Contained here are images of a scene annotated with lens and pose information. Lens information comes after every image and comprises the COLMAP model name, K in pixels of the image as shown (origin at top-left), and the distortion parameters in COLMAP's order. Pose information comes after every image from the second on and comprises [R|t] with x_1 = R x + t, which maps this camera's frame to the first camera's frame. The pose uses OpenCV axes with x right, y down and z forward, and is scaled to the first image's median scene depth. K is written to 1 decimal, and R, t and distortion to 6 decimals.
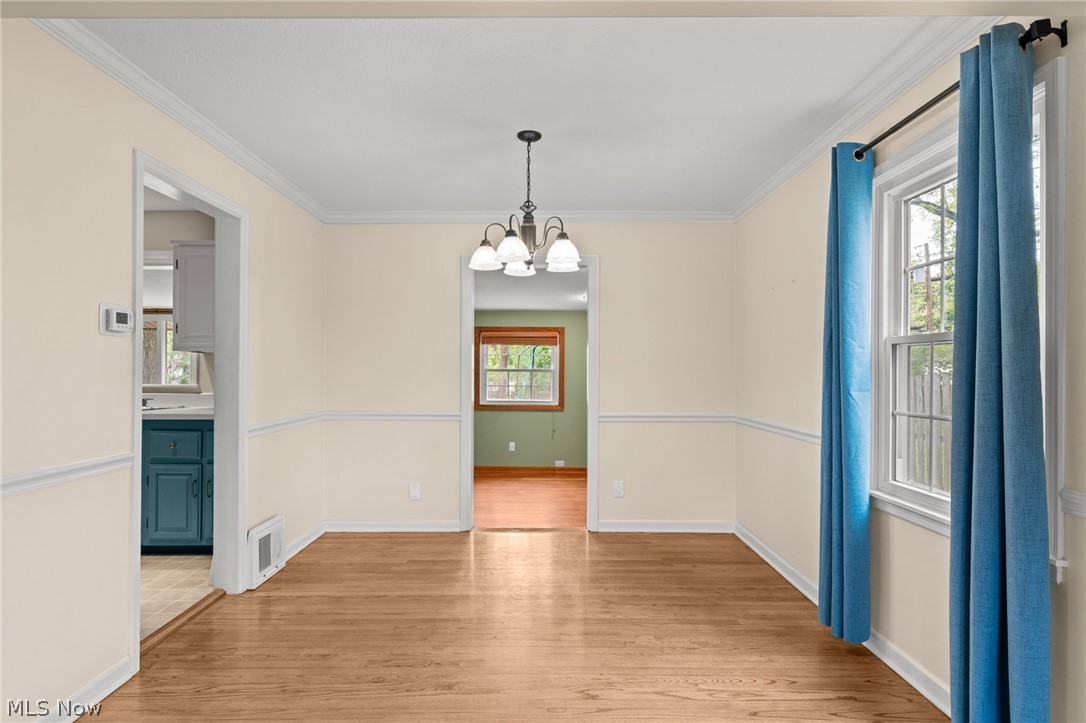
lens RADIAL K [[572.9, 0, 540.4], [0, 572.9, 368.0], [0, 0, 1]] dist [0.006063, -0.001420]
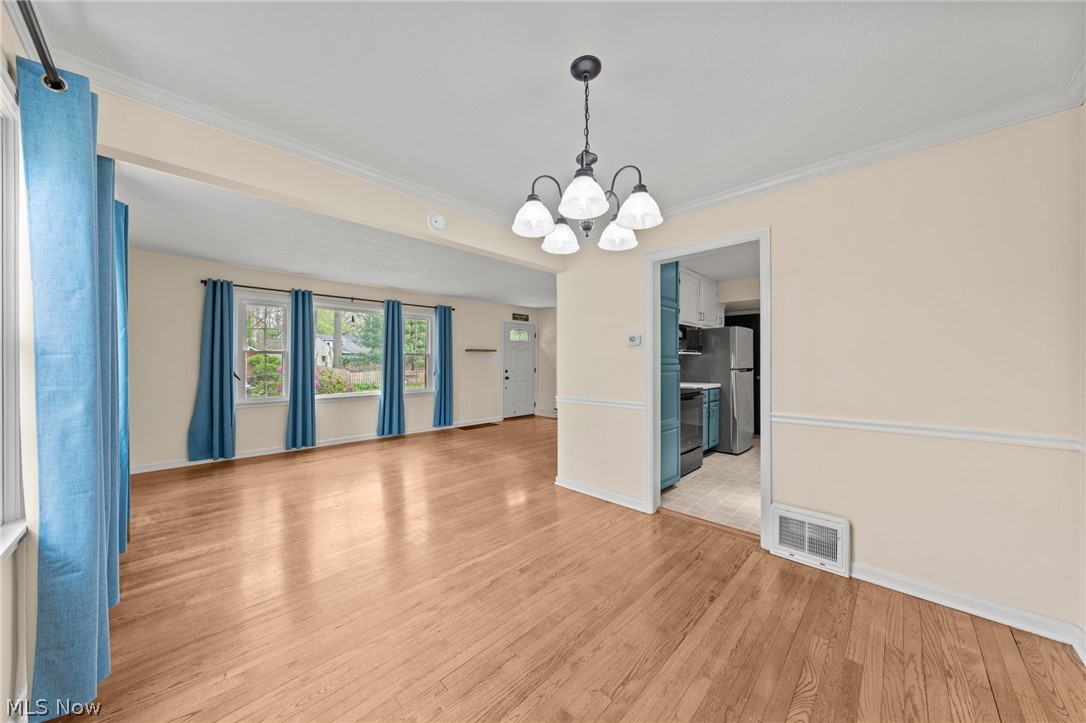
lens RADIAL K [[368.4, 0, 544.2], [0, 368.4, 360.4], [0, 0, 1]] dist [-0.007773, 0.000029]
pose [[-0.692827, -0.006041, -0.721078, 0.353066], [0.001458, 0.999951, -0.009778, 0.003983], [0.721102, -0.007826, -0.692785, 1.195740]]
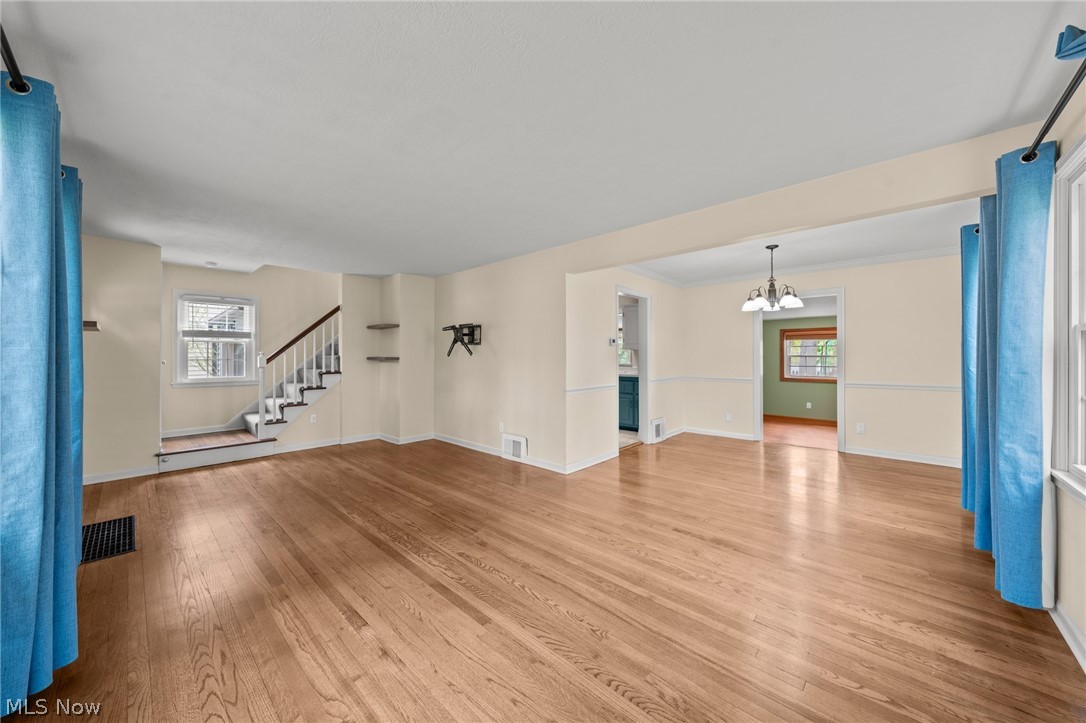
lens RADIAL K [[381.8, 0, 545.2], [0, 381.8, 356.6], [0, 0, 1]] dist [-0.001634, -0.000049]
pose [[0.738467, -0.006103, -0.674262, 0.283960], [0.008866, 0.999960, 0.000659, -0.004673], [0.674232, -0.006465, 0.738492, -0.562689]]
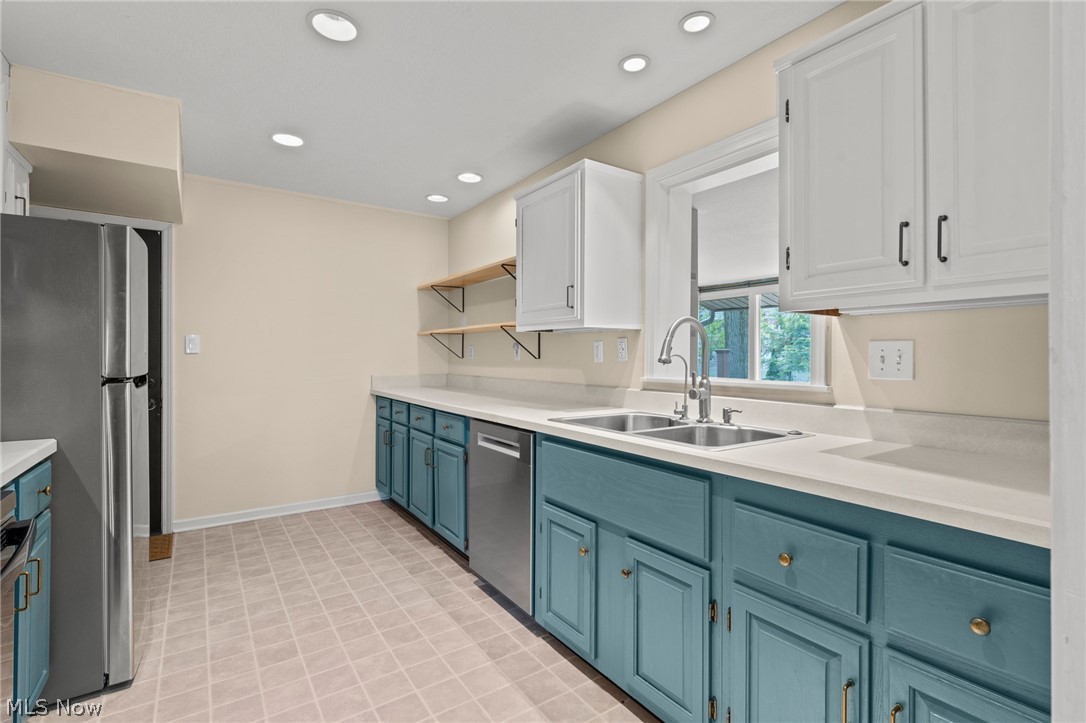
lens RADIAL K [[506.2, 0, 539.6], [0, 506.2, 357.7], [0, 0, 1]] dist [0.001202, 0.000577]
pose [[0.554935, 0.000168, -0.831894, -0.527683], [0.009895, 0.999928, 0.006803, 0.001723], [0.831835, -0.012007, 0.554893, 0.794537]]
